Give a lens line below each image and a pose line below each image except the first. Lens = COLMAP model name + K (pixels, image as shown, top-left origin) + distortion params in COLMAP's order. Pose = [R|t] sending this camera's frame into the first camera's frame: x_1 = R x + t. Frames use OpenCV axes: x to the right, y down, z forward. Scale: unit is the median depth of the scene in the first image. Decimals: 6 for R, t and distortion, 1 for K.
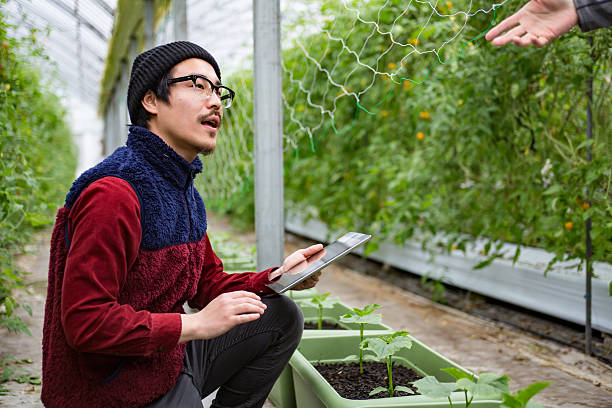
lens RADIAL K [[896.0, 0, 306.0], [0, 896.0, 204.0], [0, 0, 1]] dist [0.027315, 0.106242]
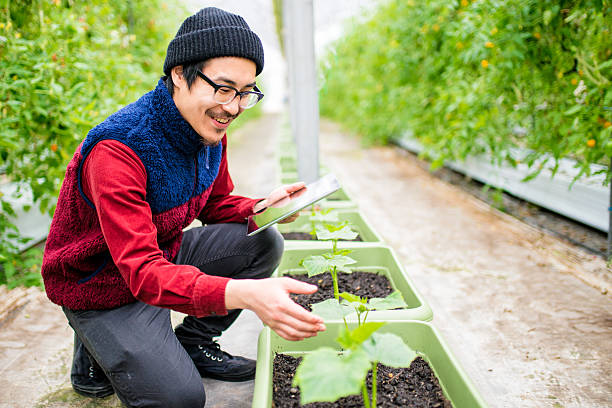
lens RADIAL K [[674.7, 0, 305.0], [0, 674.7, 189.8], [0, 0, 1]] dist [-0.053764, -0.007961]
pose [[0.967507, 0.006089, -0.252772, 0.128400], [0.018473, 0.995336, 0.094684, -0.001581], [0.252169, -0.096276, 0.962882, 0.116012]]
